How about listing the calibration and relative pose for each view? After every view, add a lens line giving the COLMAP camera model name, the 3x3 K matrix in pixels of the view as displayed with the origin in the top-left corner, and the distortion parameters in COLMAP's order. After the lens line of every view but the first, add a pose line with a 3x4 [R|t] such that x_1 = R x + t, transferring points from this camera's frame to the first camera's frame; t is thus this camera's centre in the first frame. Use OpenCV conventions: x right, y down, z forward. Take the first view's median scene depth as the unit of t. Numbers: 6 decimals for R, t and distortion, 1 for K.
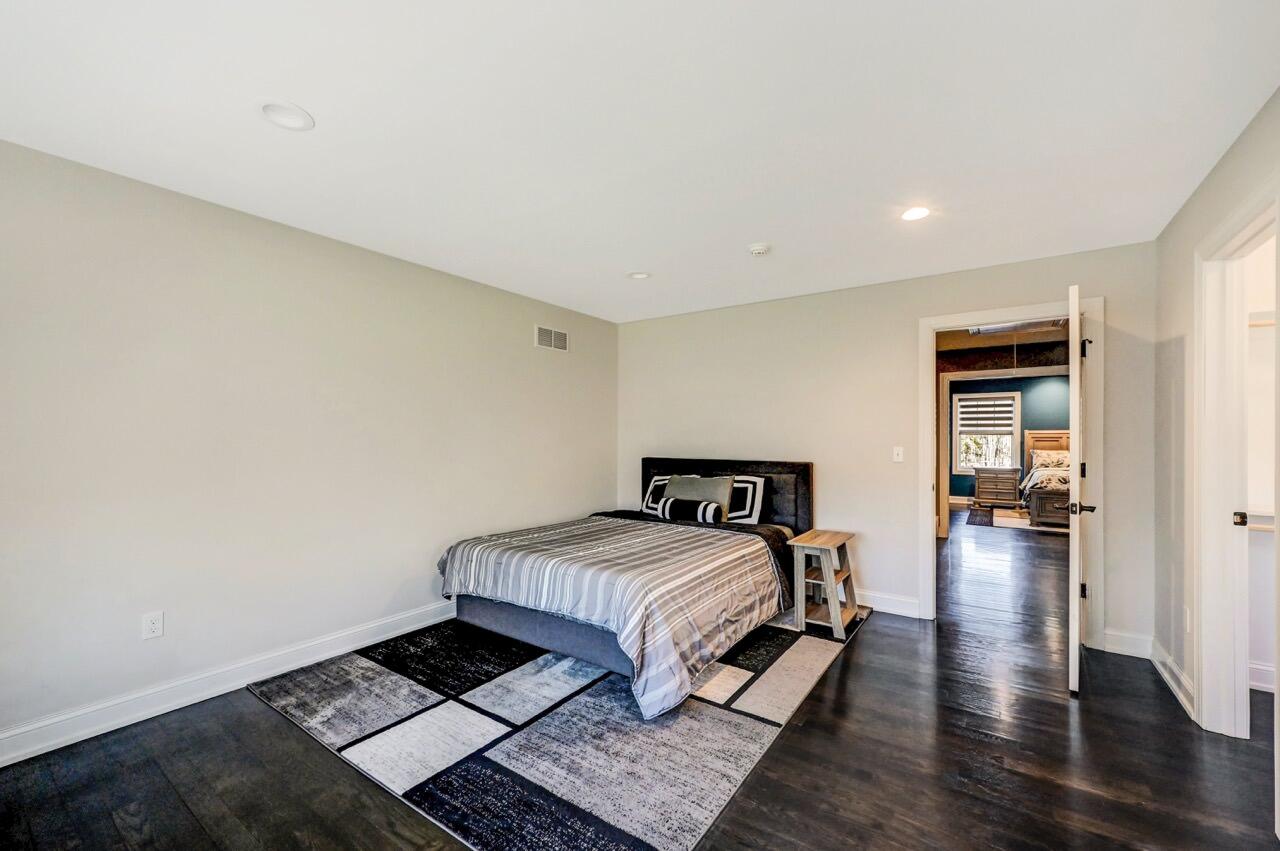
lens RADIAL K [[511.9, 0, 640.0], [0, 511.9, 434.9], [0, 0, 1]] dist [0.002343, 0.000210]
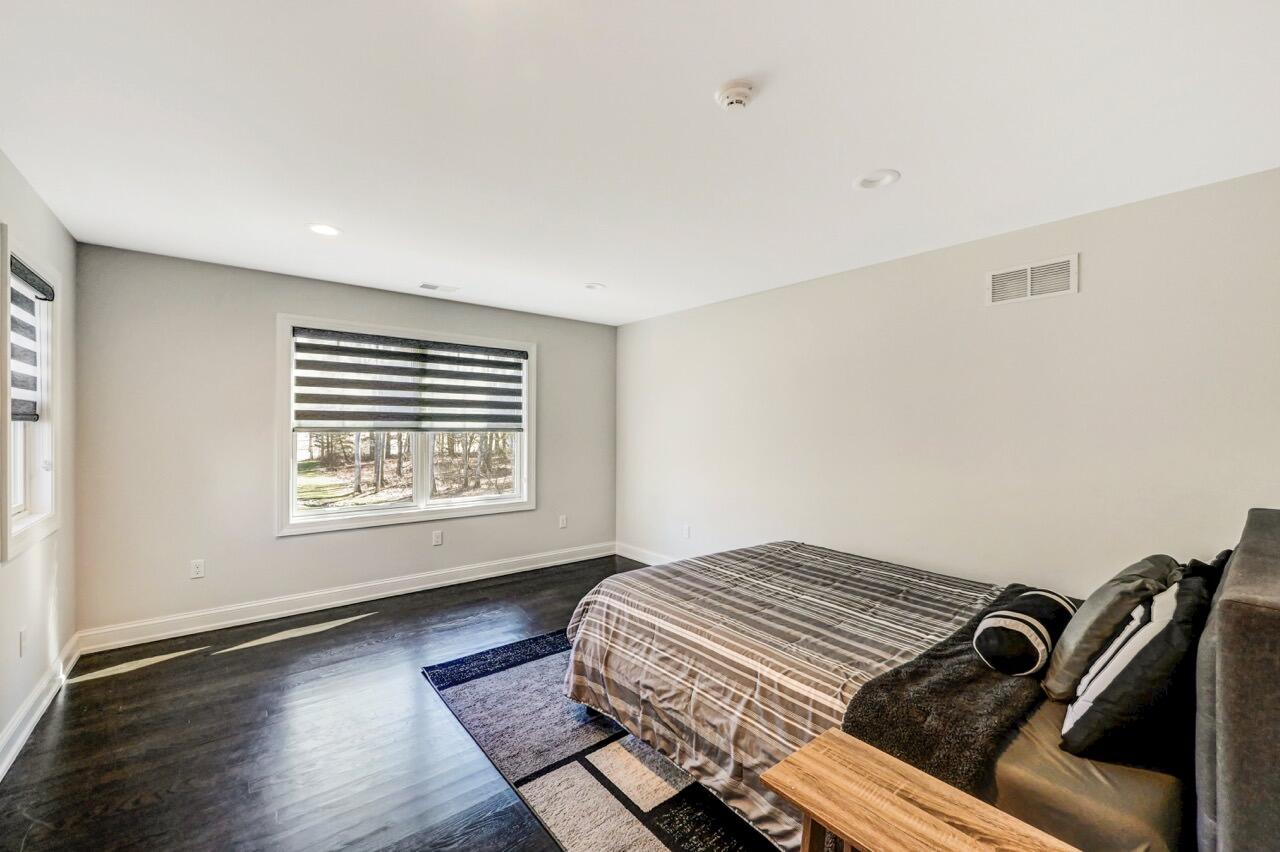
lens RADIAL K [[511.9, 0, 640.0], [0, 511.9, 435.4], [0, 0, 1]] dist [0.002343, 0.000210]
pose [[-0.279322, 0.003733, -0.960190, 0.842623], [-0.004688, 0.999975, 0.005251, -0.015029], [0.960186, 0.005968, -0.279298, 1.166054]]
